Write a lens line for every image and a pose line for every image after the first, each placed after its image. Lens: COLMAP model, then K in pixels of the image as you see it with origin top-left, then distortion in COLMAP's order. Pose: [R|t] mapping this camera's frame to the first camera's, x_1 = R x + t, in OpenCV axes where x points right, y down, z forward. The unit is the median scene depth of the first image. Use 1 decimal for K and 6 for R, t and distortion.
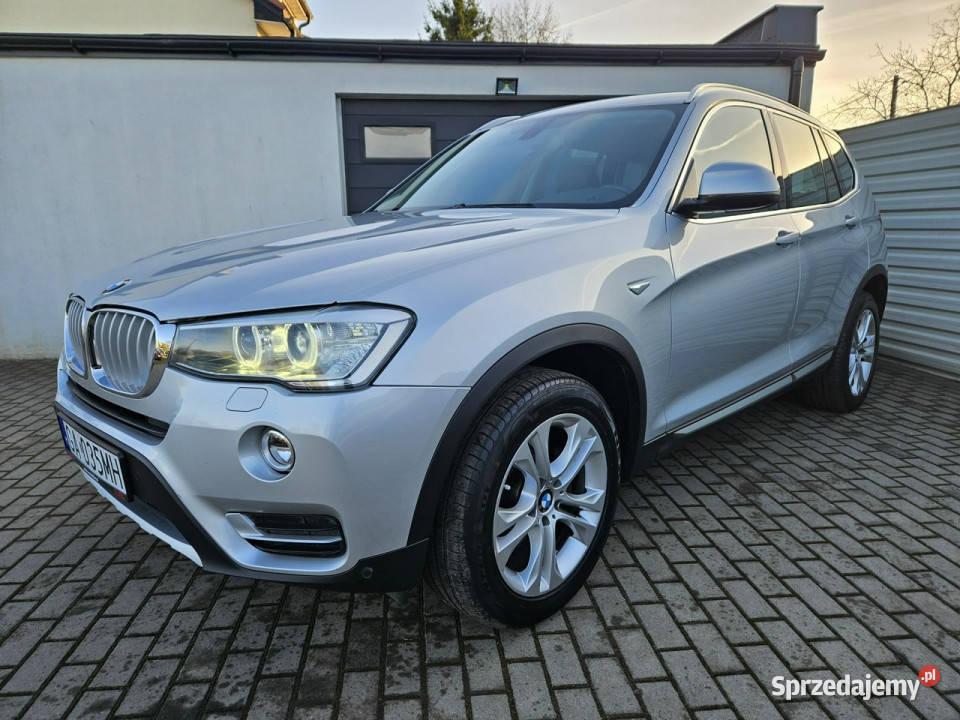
lens RADIAL K [[653.7, 0, 478.4], [0, 653.7, 358.0], [0, 0, 1]] dist [0.071267, -0.057700]
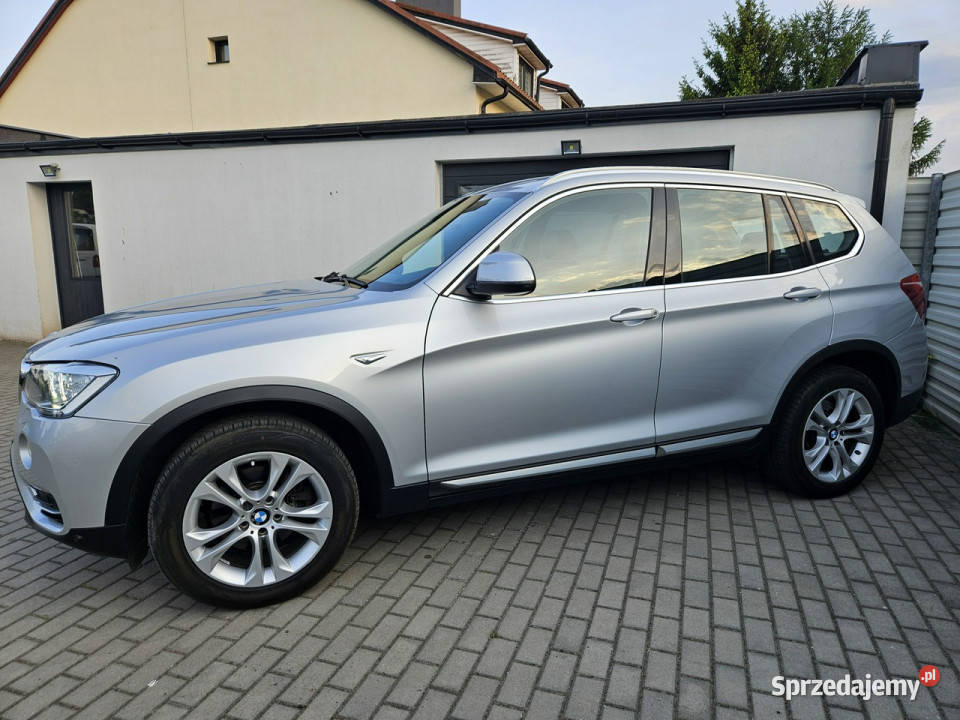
lens RADIAL K [[653.7, 0, 491.3], [0, 653.7, 348.2], [0, 0, 1]] dist [0.071267, -0.057700]
pose [[0.915022, 0.069593, -0.397356, 0.920549], [-0.087898, 0.995735, -0.028015, -0.108847], [0.393712, 0.060561, 0.917237, -0.046910]]
